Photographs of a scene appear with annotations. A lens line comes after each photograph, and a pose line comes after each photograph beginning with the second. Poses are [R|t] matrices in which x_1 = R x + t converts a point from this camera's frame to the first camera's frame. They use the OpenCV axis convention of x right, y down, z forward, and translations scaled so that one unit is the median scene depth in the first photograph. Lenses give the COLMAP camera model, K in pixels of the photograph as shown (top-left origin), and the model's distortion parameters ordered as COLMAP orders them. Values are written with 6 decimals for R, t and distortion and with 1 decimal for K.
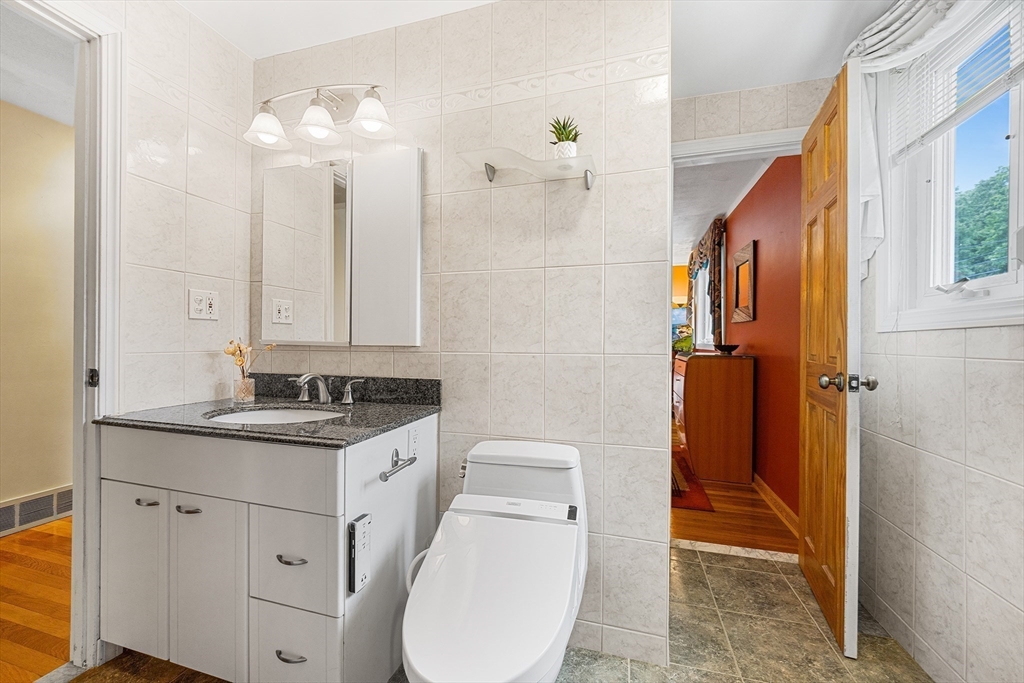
lens RADIAL K [[403.1, 0, 509.7], [0, 403.1, 340.3], [0, 0, 1]] dist [-0.002503, -0.000135]
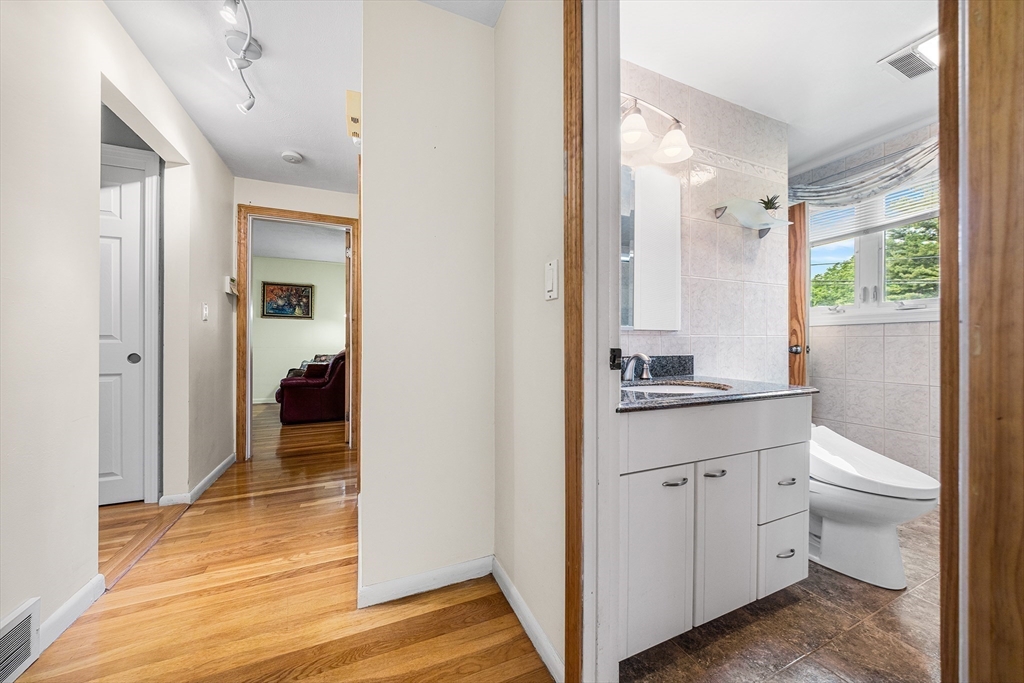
lens RADIAL K [[355.8, 0, 512.7], [0, 355.8, 341.5], [0, 0, 1]] dist [-0.006549, 0.000580]
pose [[0.767183, -0.003601, 0.641418, -1.498067], [0.001494, 0.999992, 0.003827, 0.048682], [-0.641427, -0.001977, 0.767182, 0.505315]]
